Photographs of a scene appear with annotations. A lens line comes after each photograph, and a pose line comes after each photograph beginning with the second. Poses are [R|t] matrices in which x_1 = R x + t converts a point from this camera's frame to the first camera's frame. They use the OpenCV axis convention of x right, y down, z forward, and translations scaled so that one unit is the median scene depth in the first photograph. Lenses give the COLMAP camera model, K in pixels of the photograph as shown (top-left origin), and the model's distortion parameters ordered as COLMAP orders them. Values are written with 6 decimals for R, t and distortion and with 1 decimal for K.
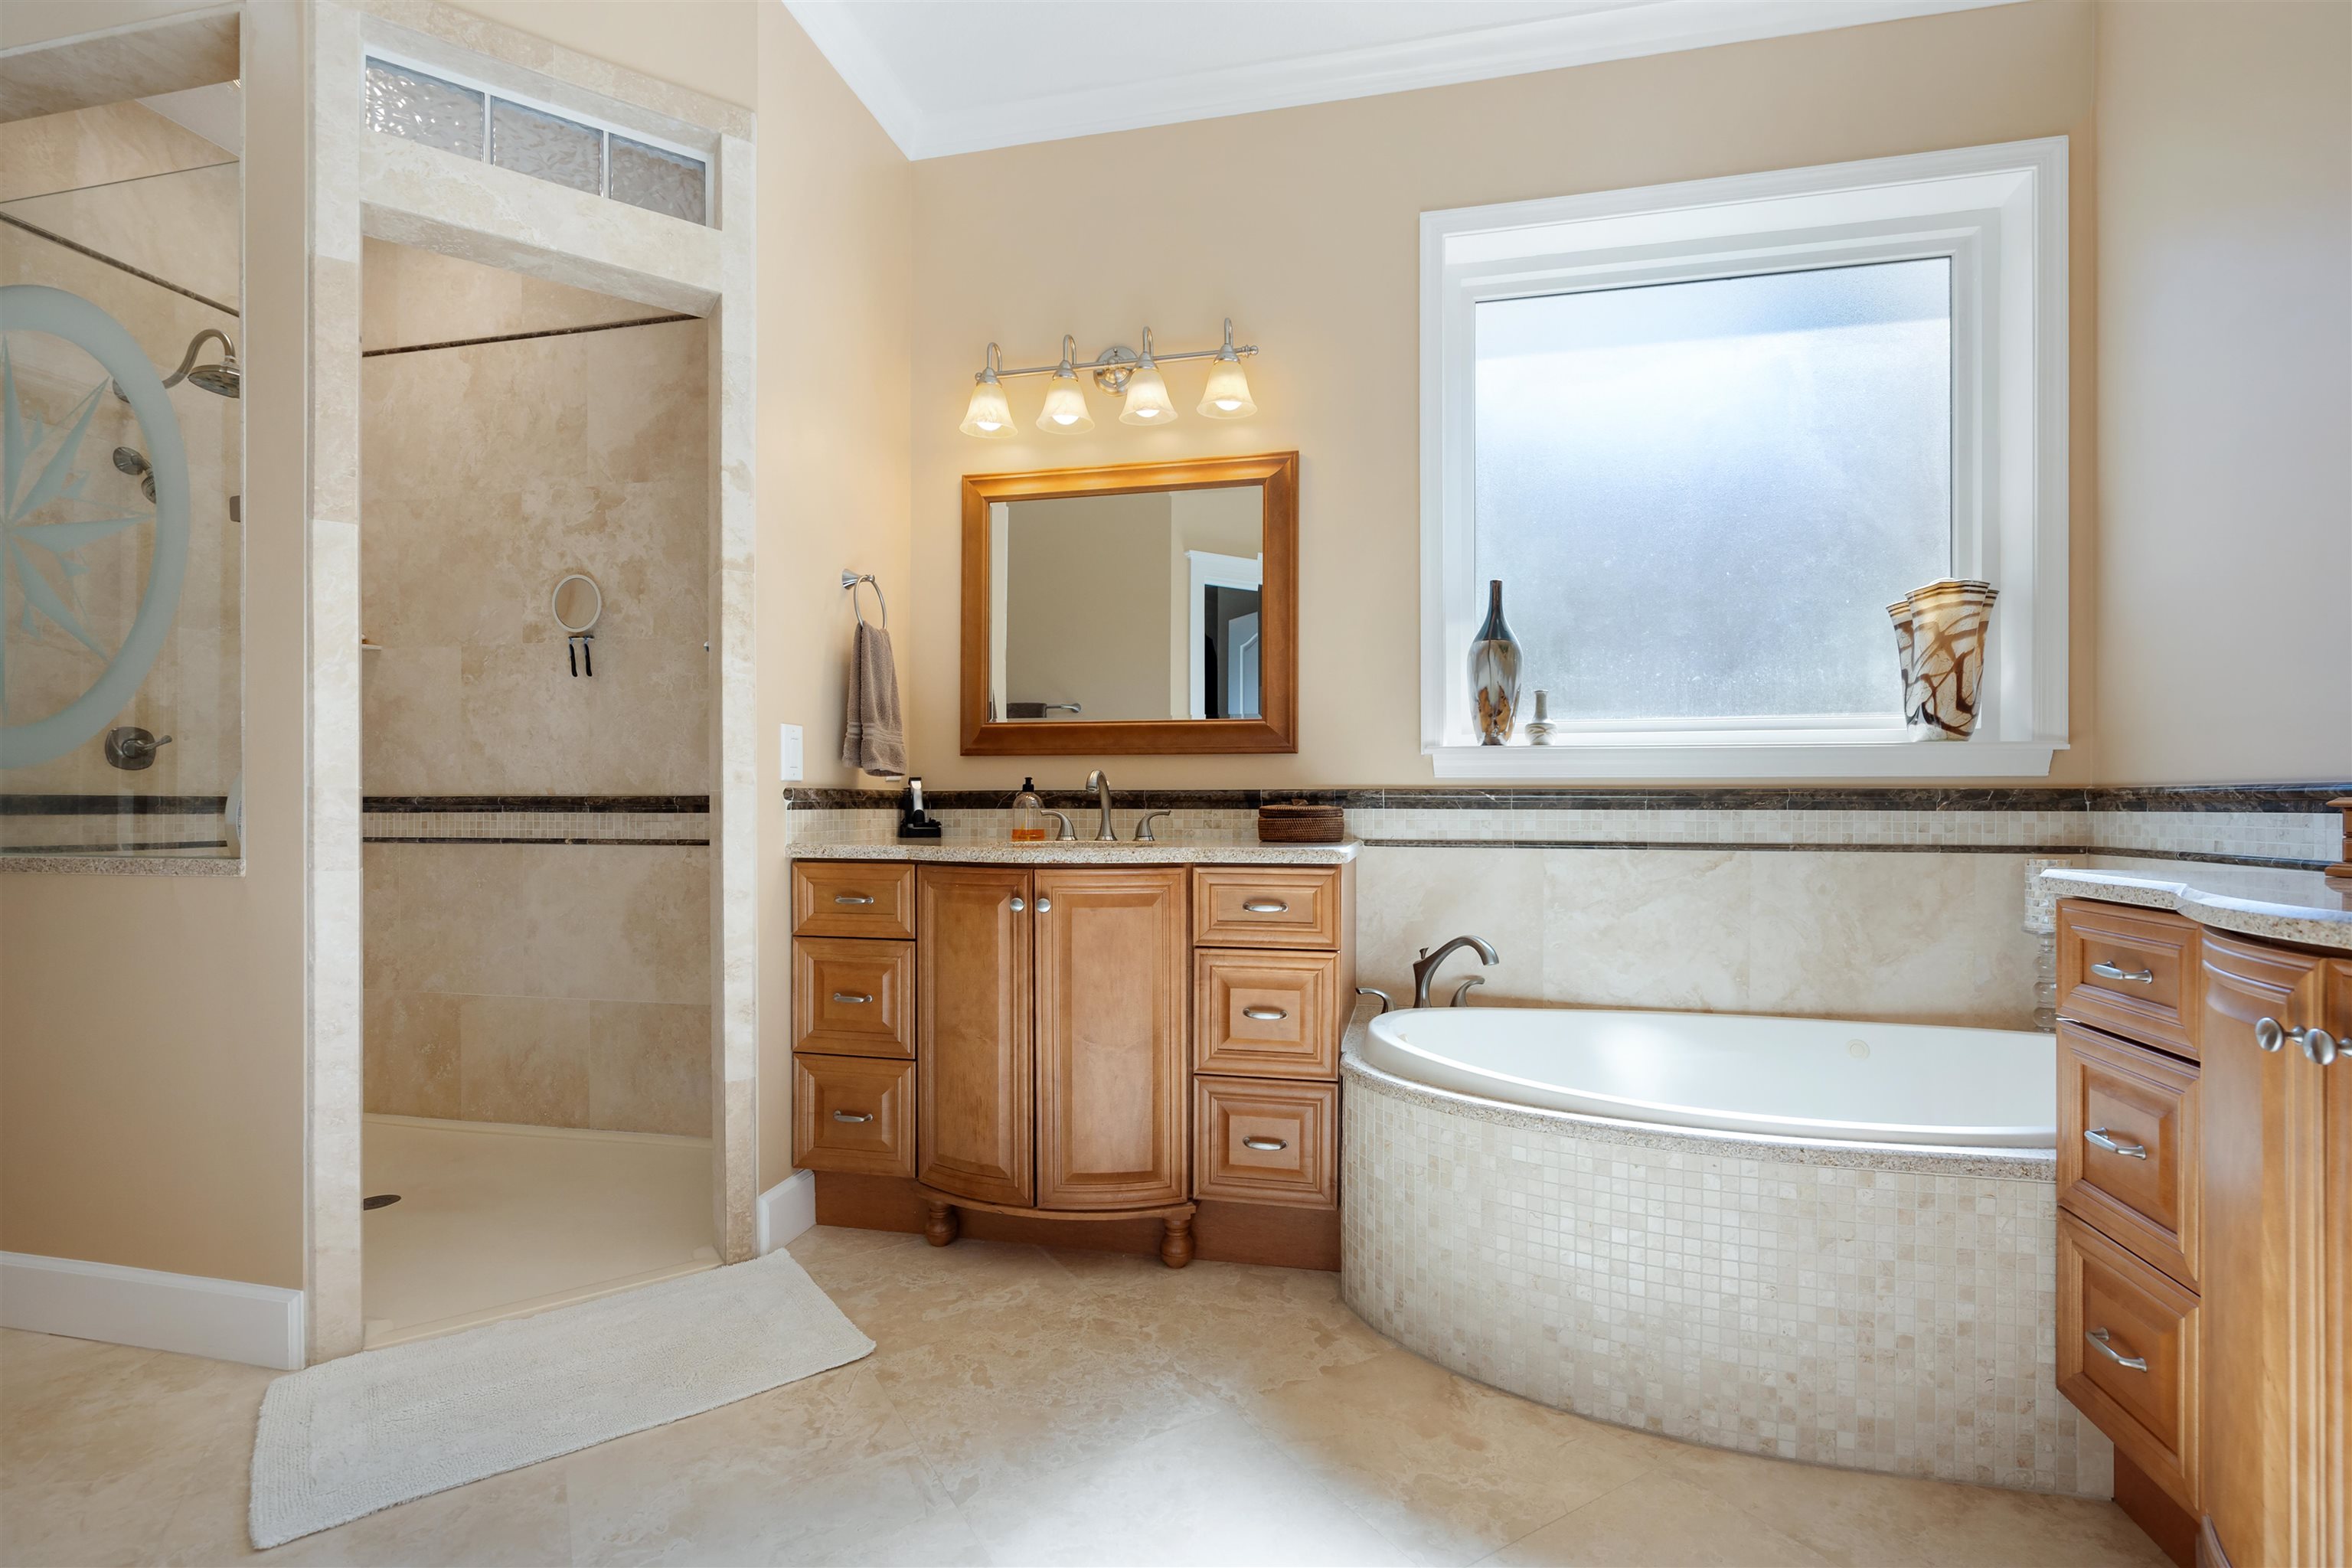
lens RADIAL K [[1079.2, 0, 1184.4], [0, 1079.2, 805.1], [0, 0, 1]] dist [-0.007720, 0.003166]
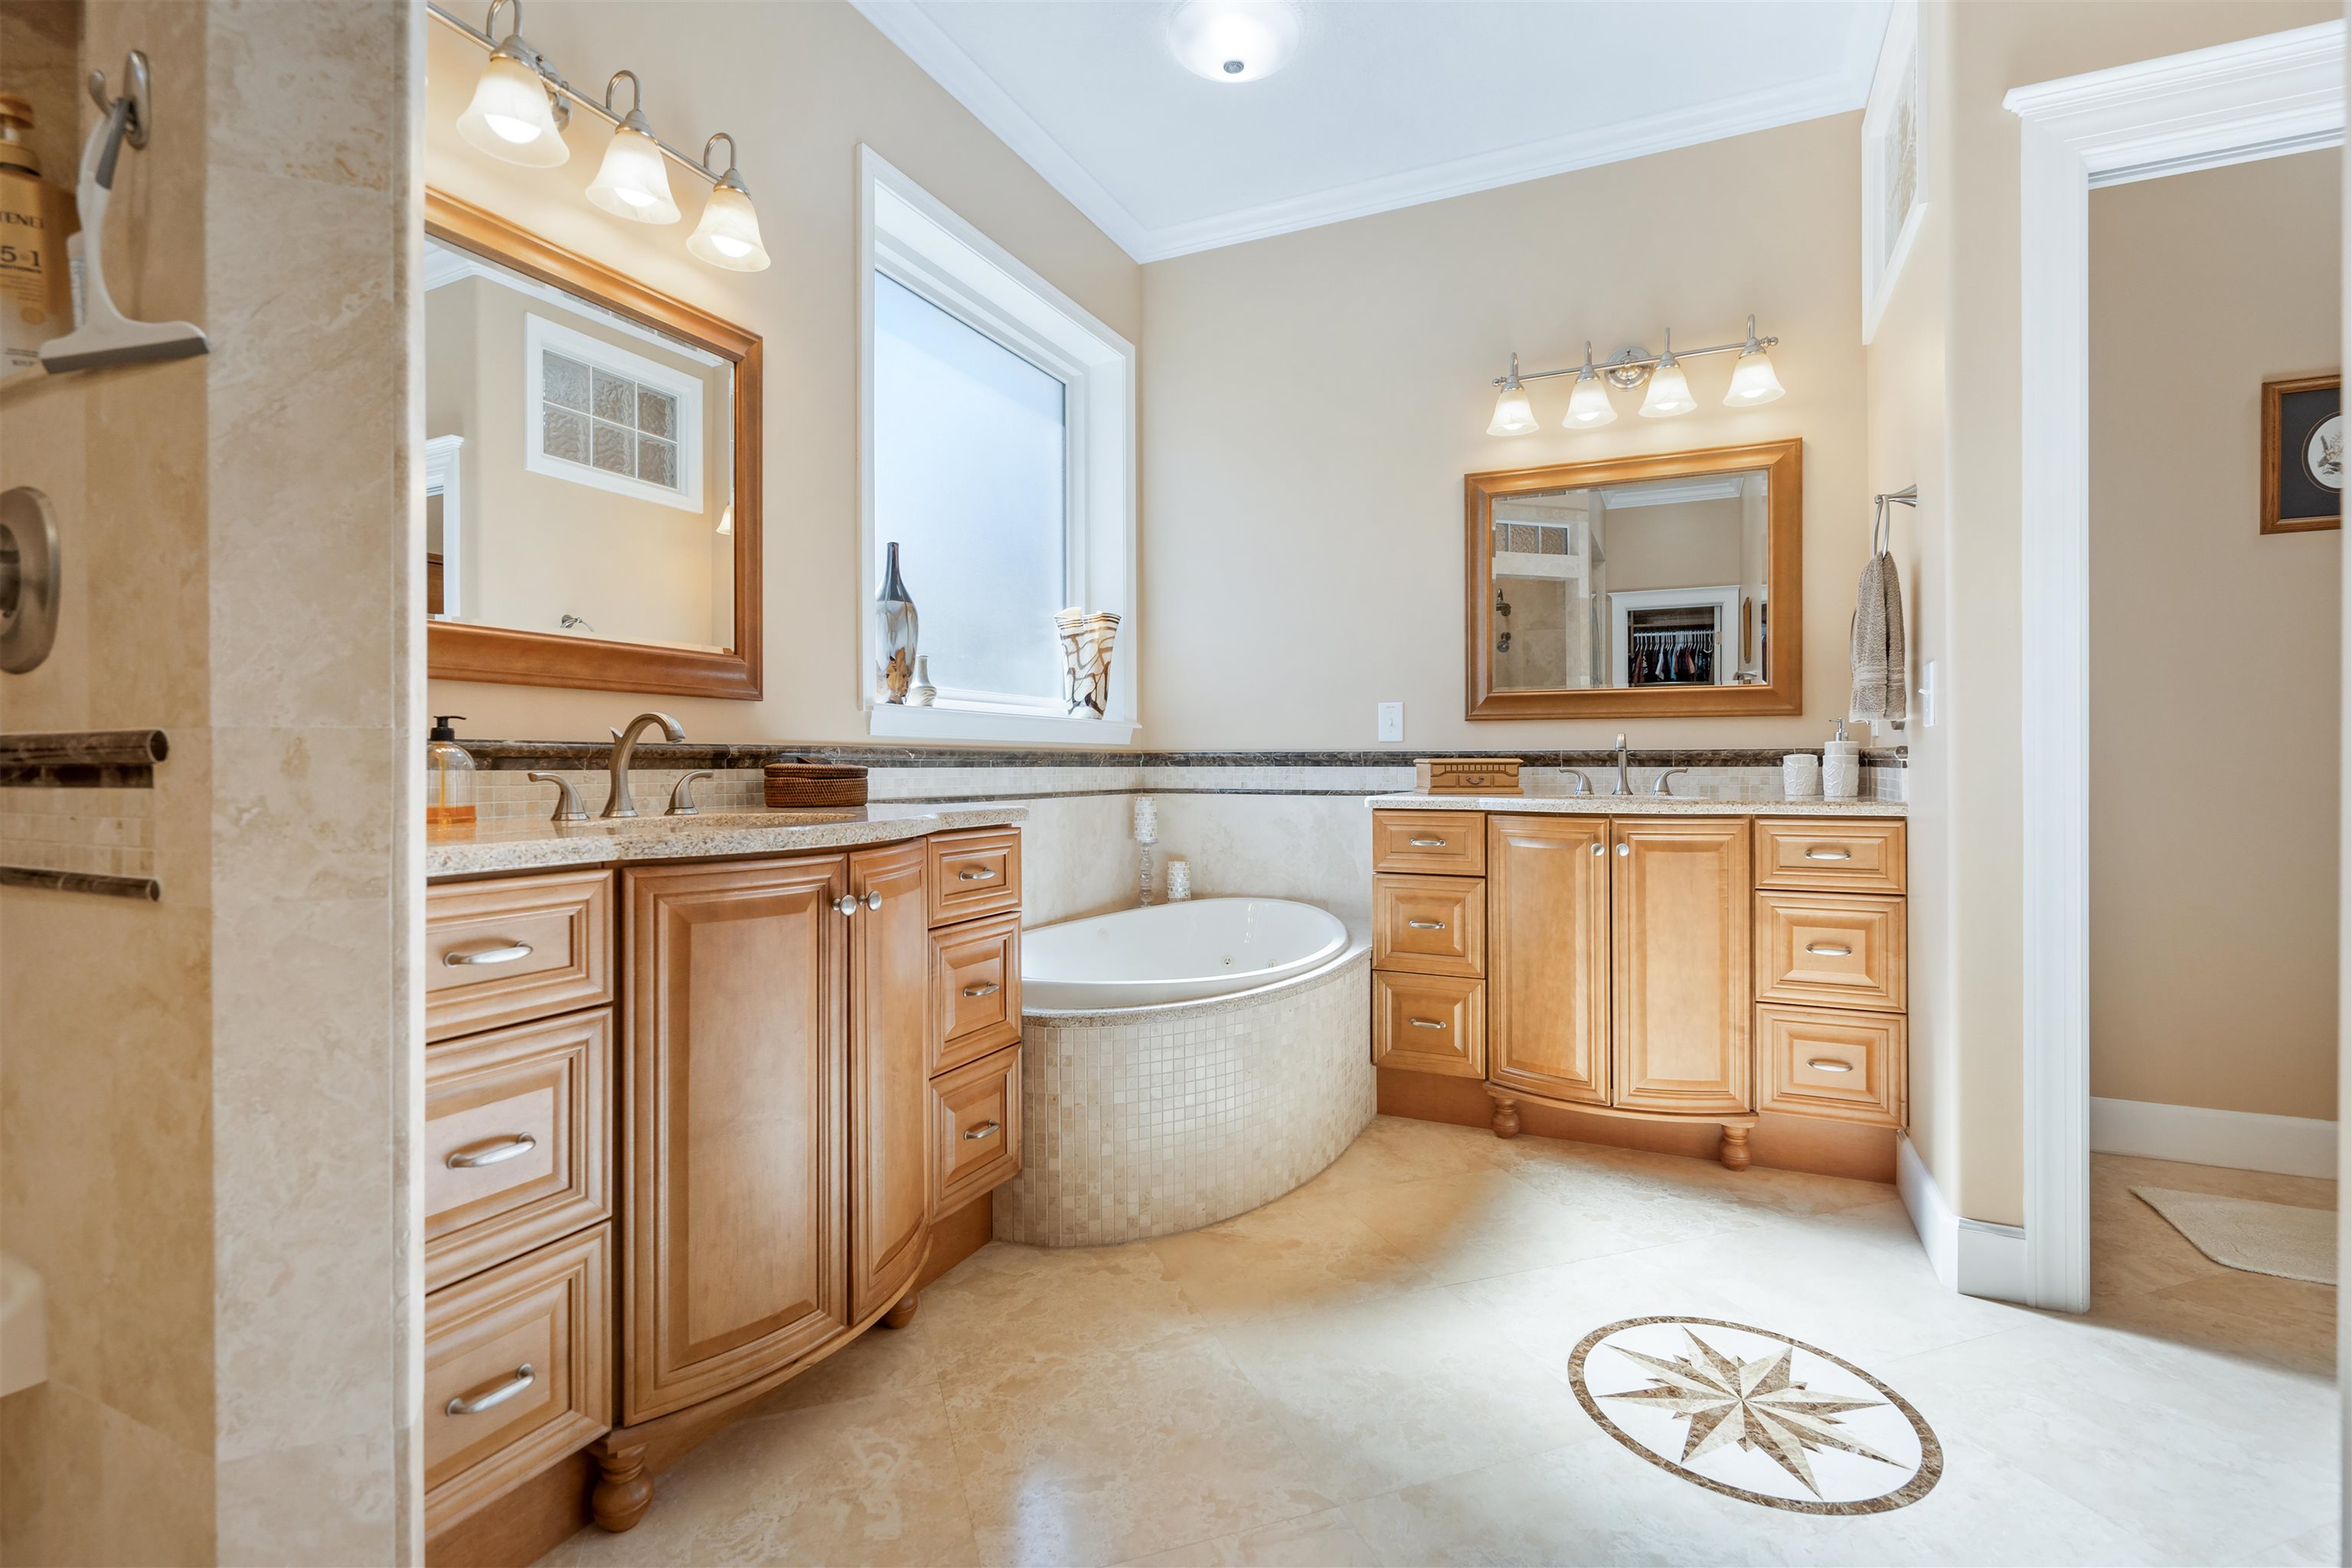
lens RADIAL K [[1079.2, 0, 1187.7], [0, 1079.2, 760.4], [0, 0, 1]] dist [-0.007720, 0.003166]
pose [[0.208146, 0.002359, 0.978095, -0.710211], [0.001830, 0.999994, -0.002801, 0.000574], [-0.978096, 0.002373, 0.208140, 0.568875]]
